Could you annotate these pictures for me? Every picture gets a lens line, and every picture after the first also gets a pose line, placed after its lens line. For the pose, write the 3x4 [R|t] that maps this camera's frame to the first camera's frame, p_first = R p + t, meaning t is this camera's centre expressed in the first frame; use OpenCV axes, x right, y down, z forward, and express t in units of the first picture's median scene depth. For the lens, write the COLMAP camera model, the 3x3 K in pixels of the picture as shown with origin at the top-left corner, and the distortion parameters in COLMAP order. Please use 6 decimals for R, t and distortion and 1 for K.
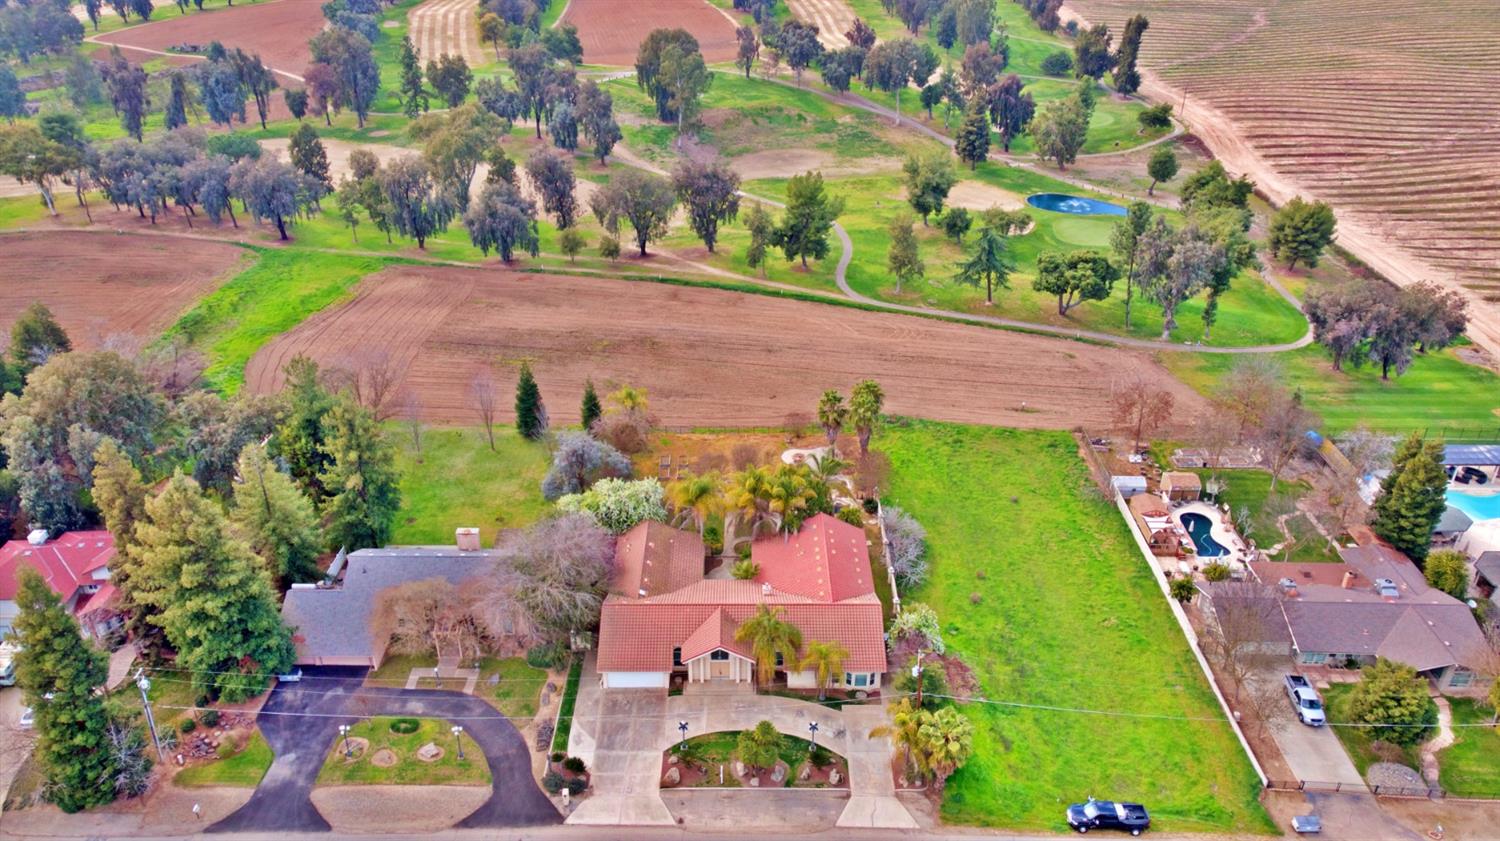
lens RADIAL K [[1120.7, 0, 752.2], [0, 1120.7, 415.8], [0, 0, 1]] dist [0.016876, 0.027133]
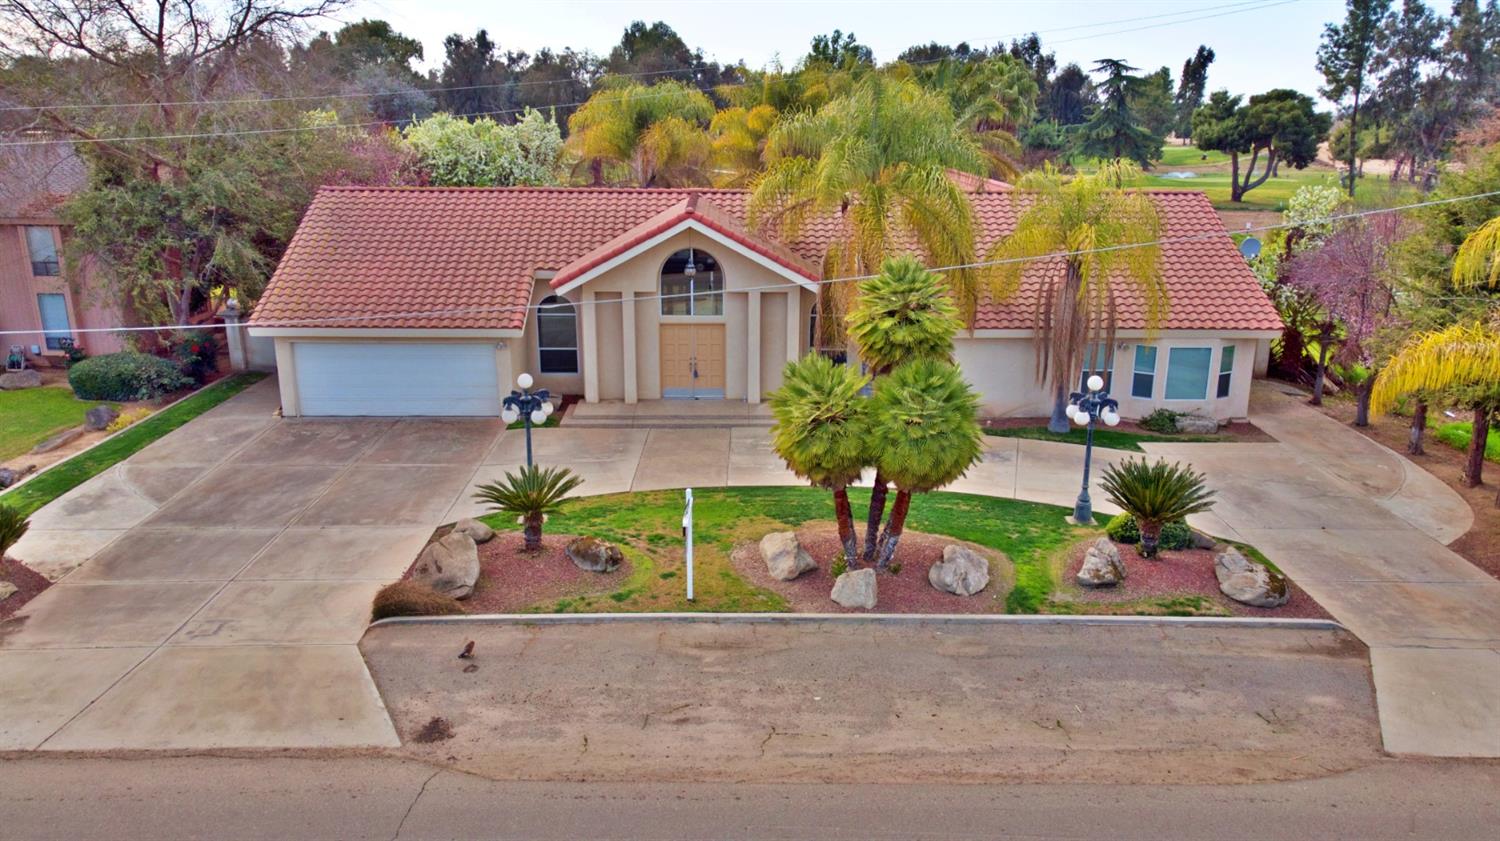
lens RADIAL K [[1120.7, 0, 751.2], [0, 1120.7, 422.3], [0, 0, 1]] dist [0.016876, 0.027133]
pose [[0.999959, -0.005347, 0.007319, -0.015869], [0.006757, 0.977978, -0.208597, 0.306457], [-0.006042, 0.208637, 0.977974, 0.724232]]
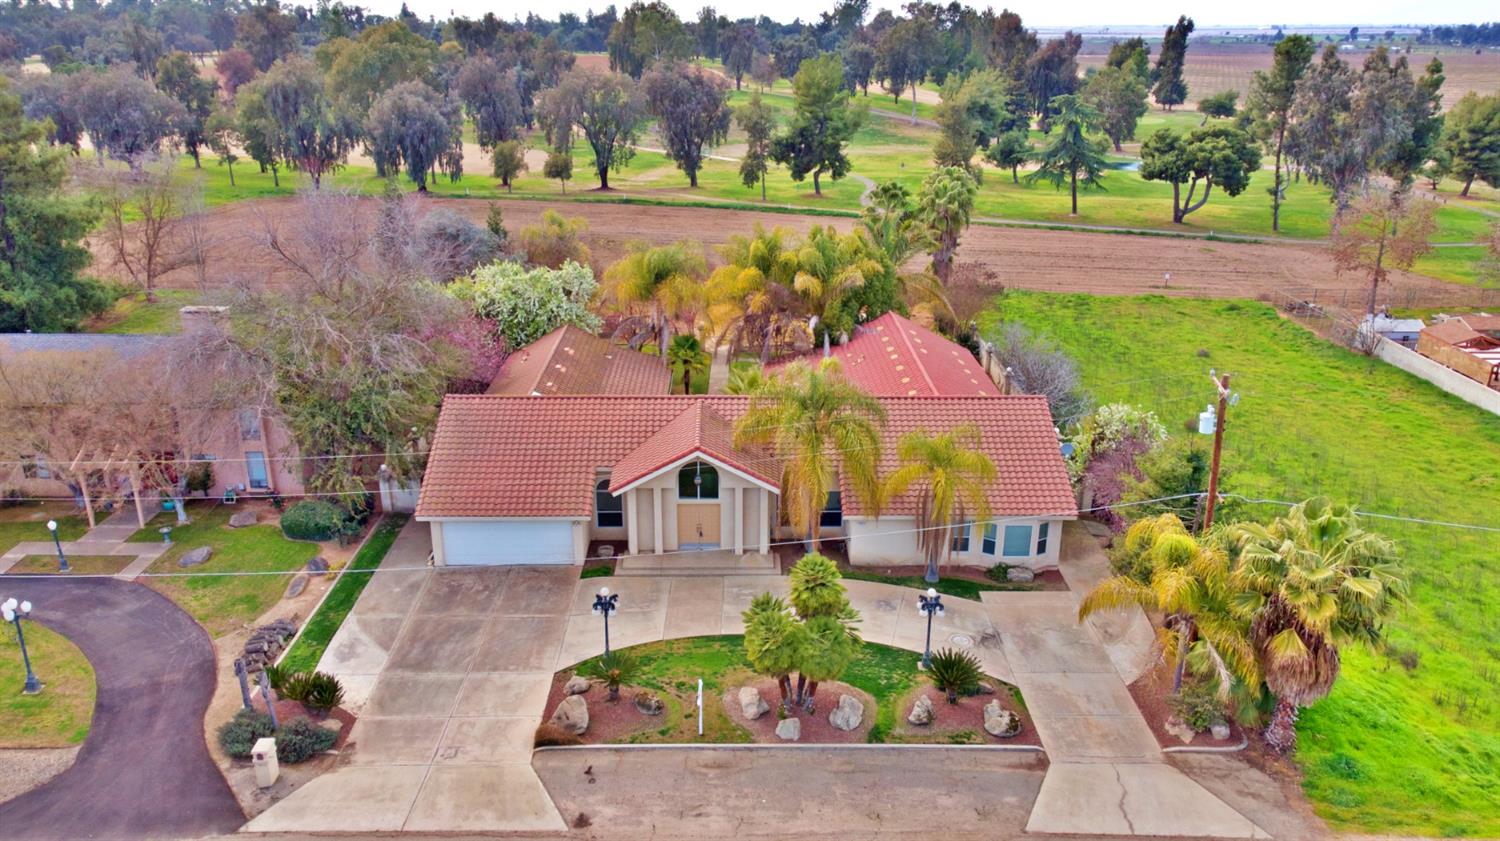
lens RADIAL K [[1120.7, 0, 750.5], [0, 1120.7, 421.0], [0, 0, 1]] dist [0.016876, 0.027133]
pose [[0.999948, -0.004091, 0.009352, -0.012250], [0.005366, 0.990037, -0.140704, 0.250566], [-0.008683, 0.140747, 0.990008, 0.555909]]
